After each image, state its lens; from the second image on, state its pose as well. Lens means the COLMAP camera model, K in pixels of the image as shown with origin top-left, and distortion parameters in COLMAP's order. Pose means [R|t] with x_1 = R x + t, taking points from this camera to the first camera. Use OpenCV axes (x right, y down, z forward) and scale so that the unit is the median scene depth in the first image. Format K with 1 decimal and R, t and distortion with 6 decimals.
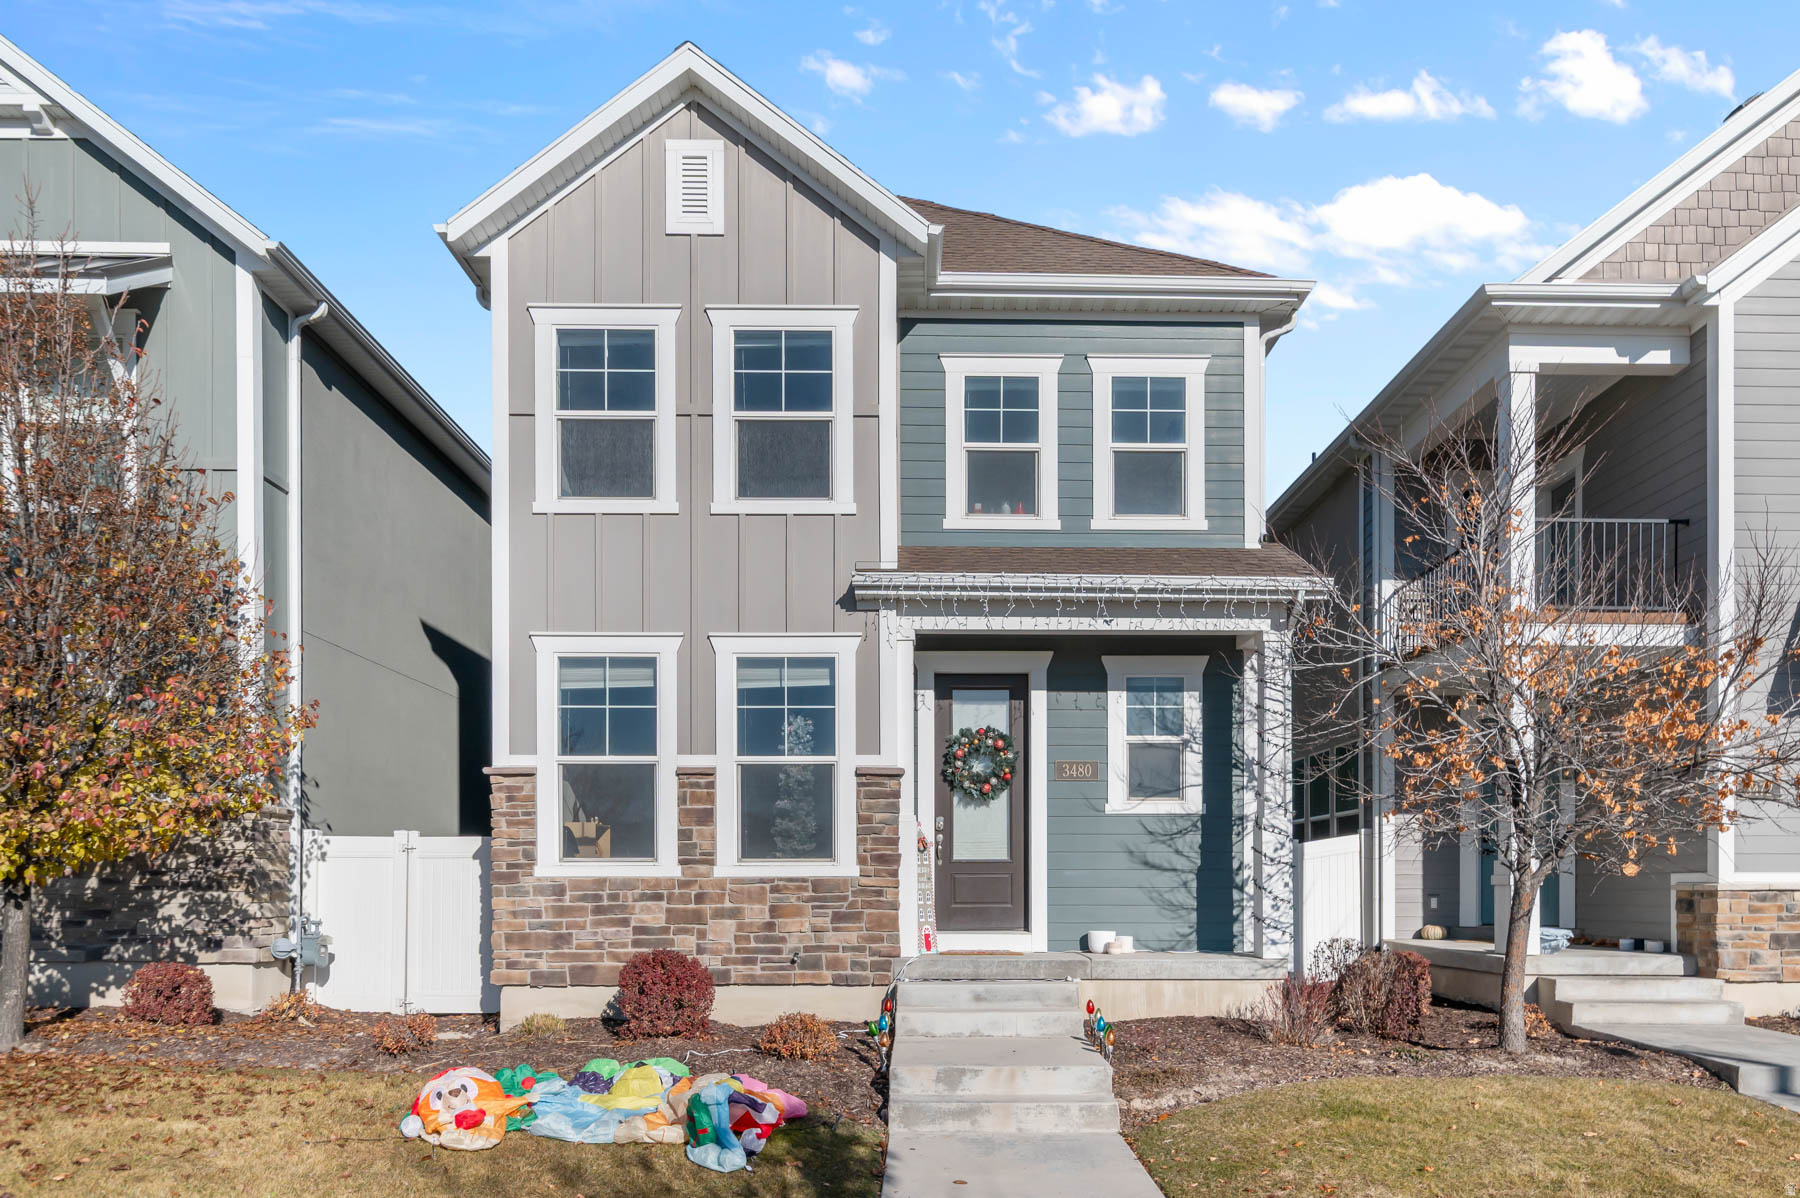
lens RADIAL K [[1234.6, 0, 907.3], [0, 1234.6, 689.4], [0, 0, 1]] dist [0.002198, -0.001824]
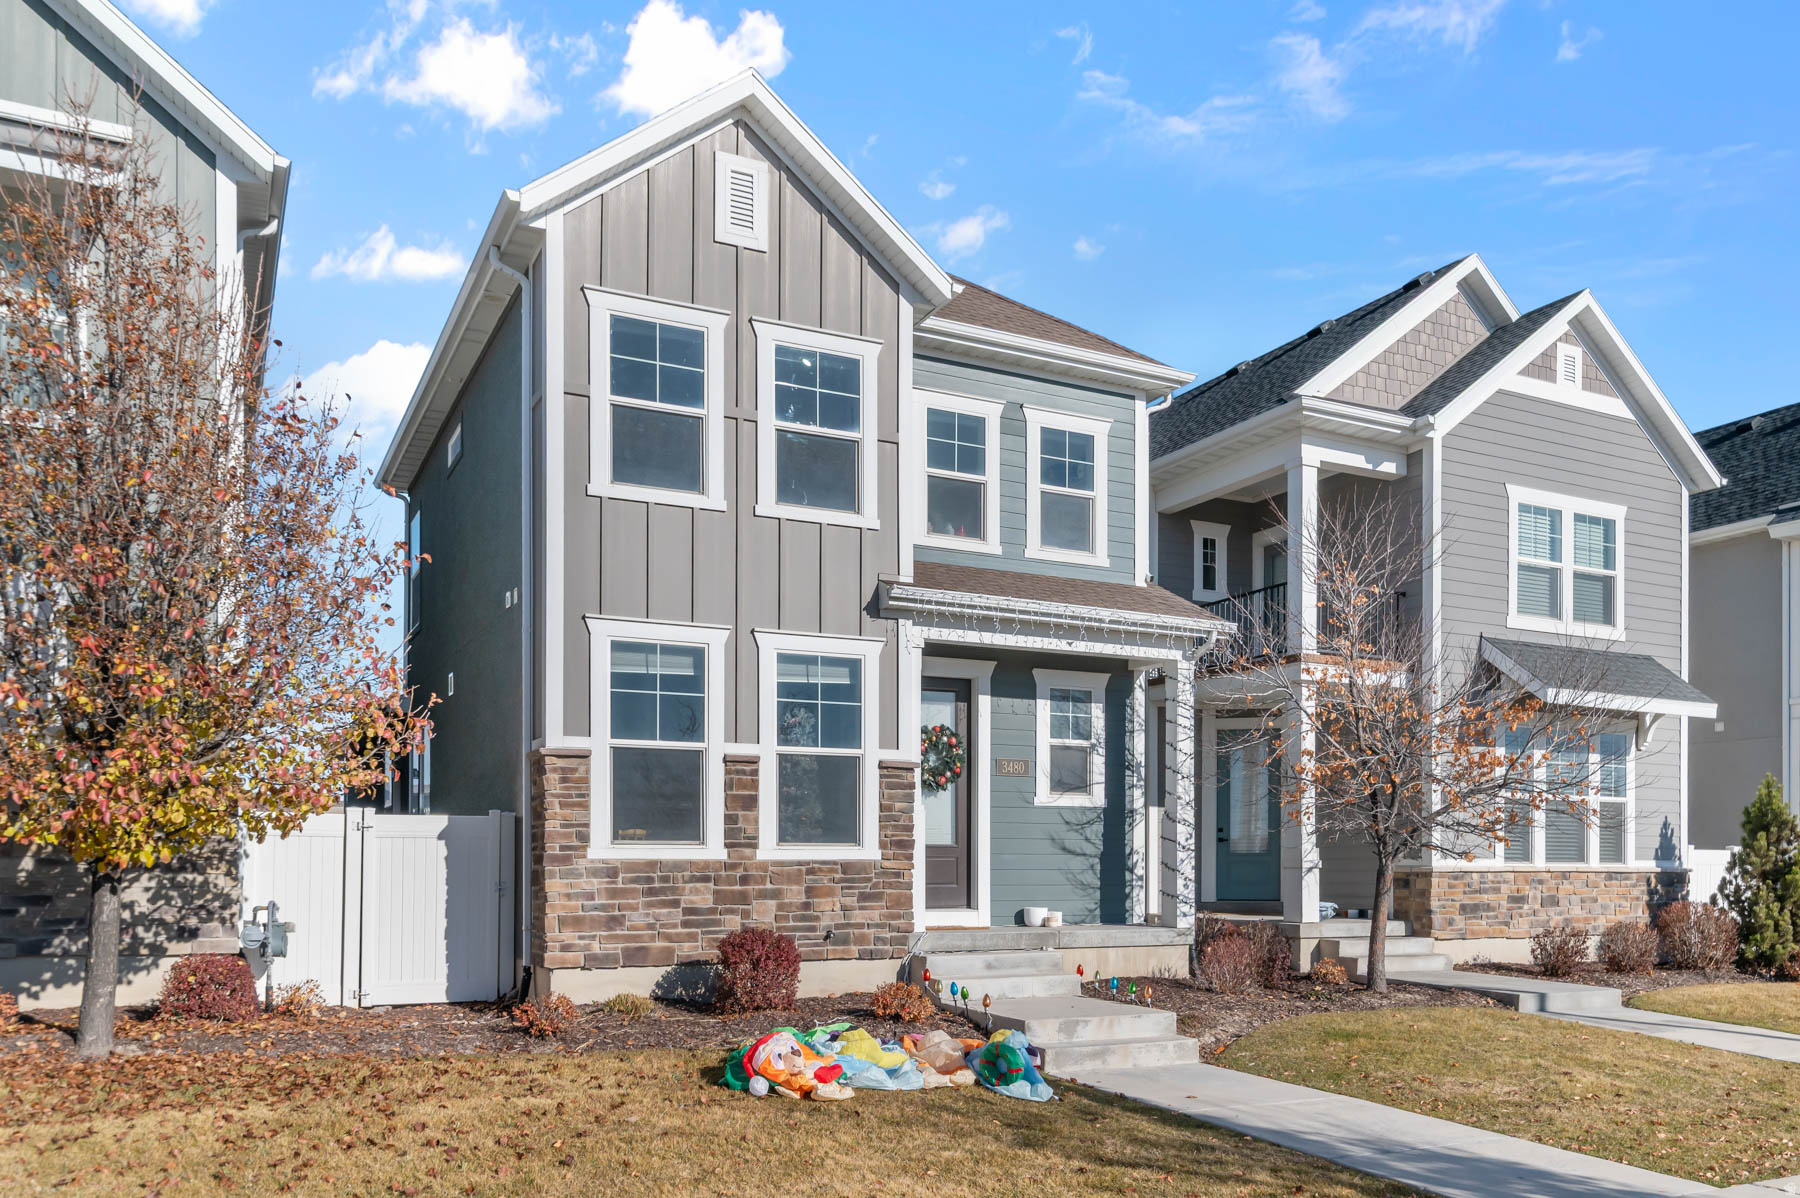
lens RADIAL K [[1368.3, 0, 900.0], [0, 1368.3, 599.0], [0, 0, 1]] dist [-0.001466, 0.003153]
pose [[0.901021, 0.084527, 0.425459, -0.537347], [-0.069628, 0.996295, -0.050481, -0.019551], [-0.428150, 0.015860, 0.903568, -0.112807]]
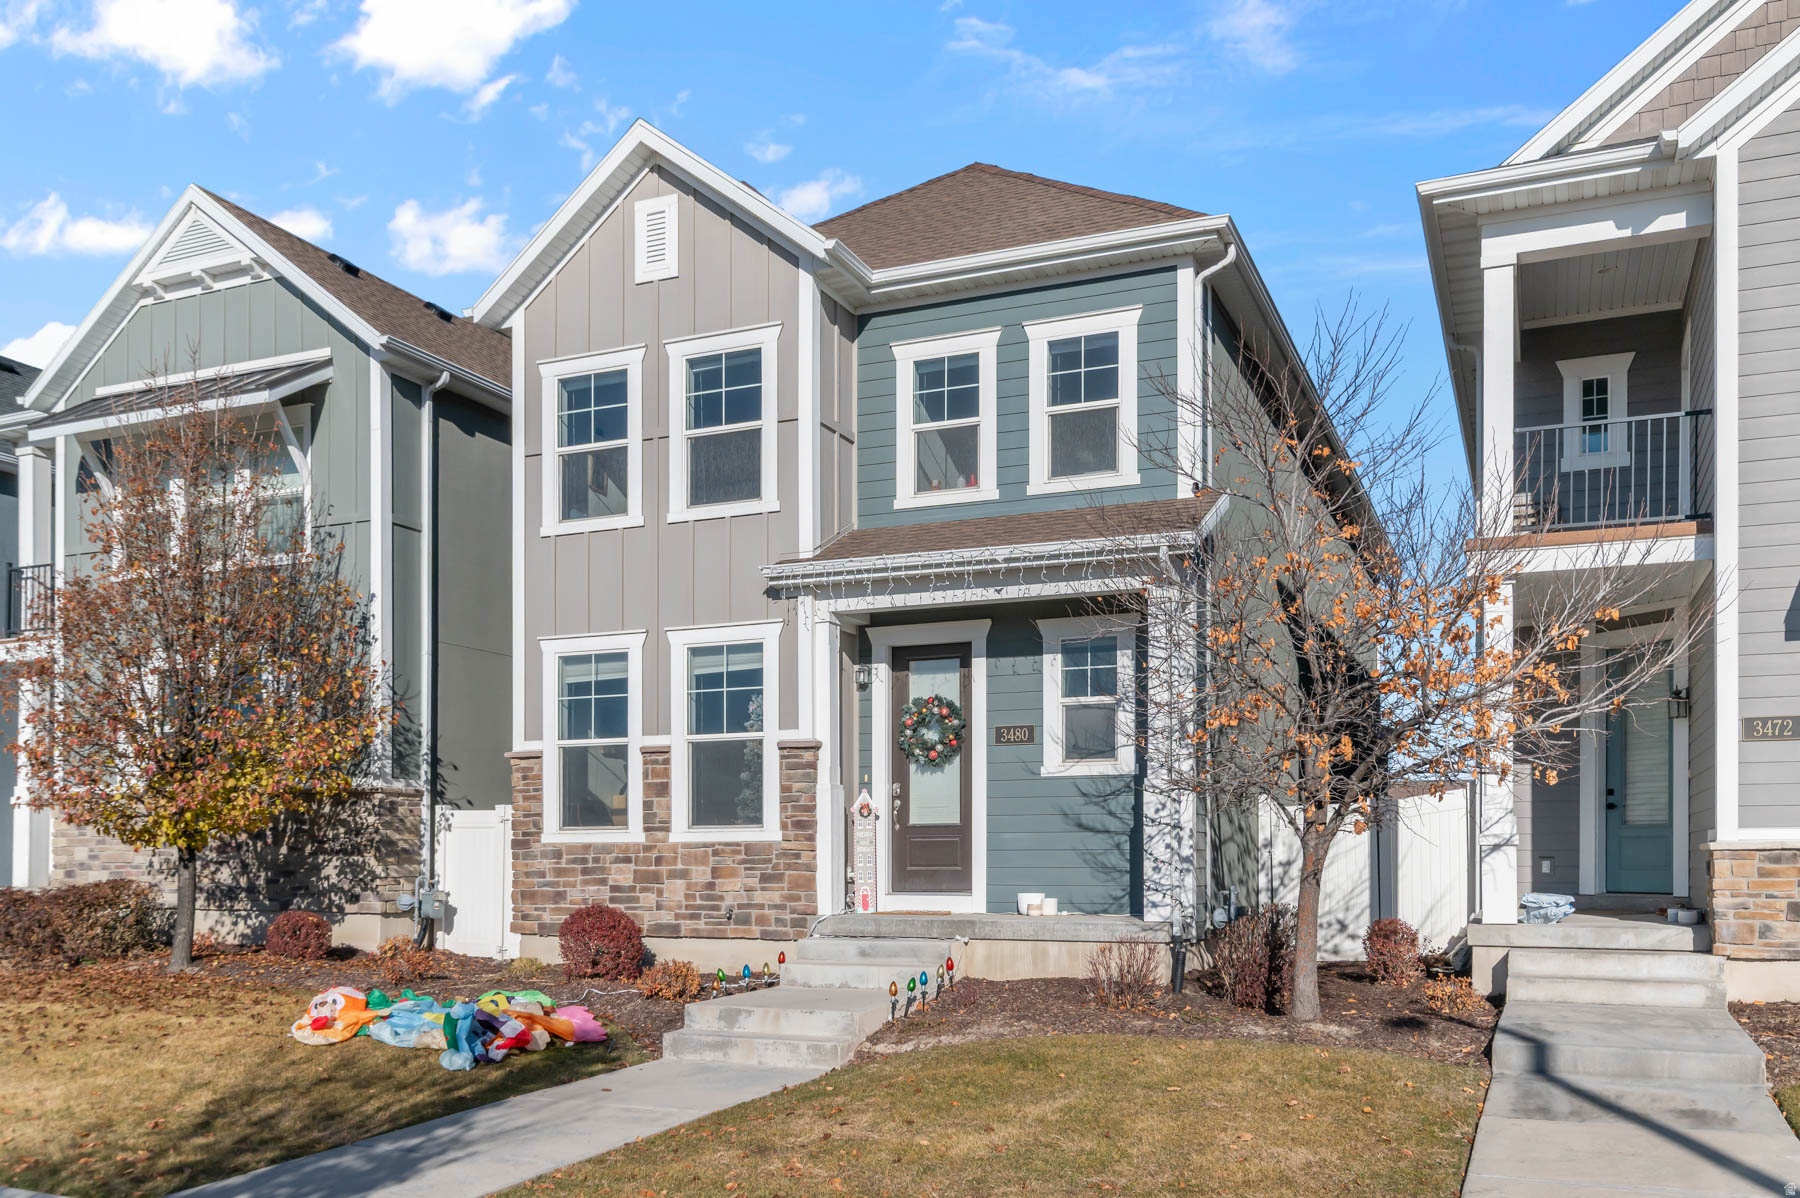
lens RADIAL K [[1395.3, 0, 896.8], [0, 1395.3, 580.7], [0, 0, 1]] dist [-0.000194, 0.003484]
pose [[0.917150, -0.080025, -0.390425, 0.533214], [0.066457, 0.996626, -0.048162, -0.012581], [0.392962, 0.018225, 0.919374, -0.104226]]
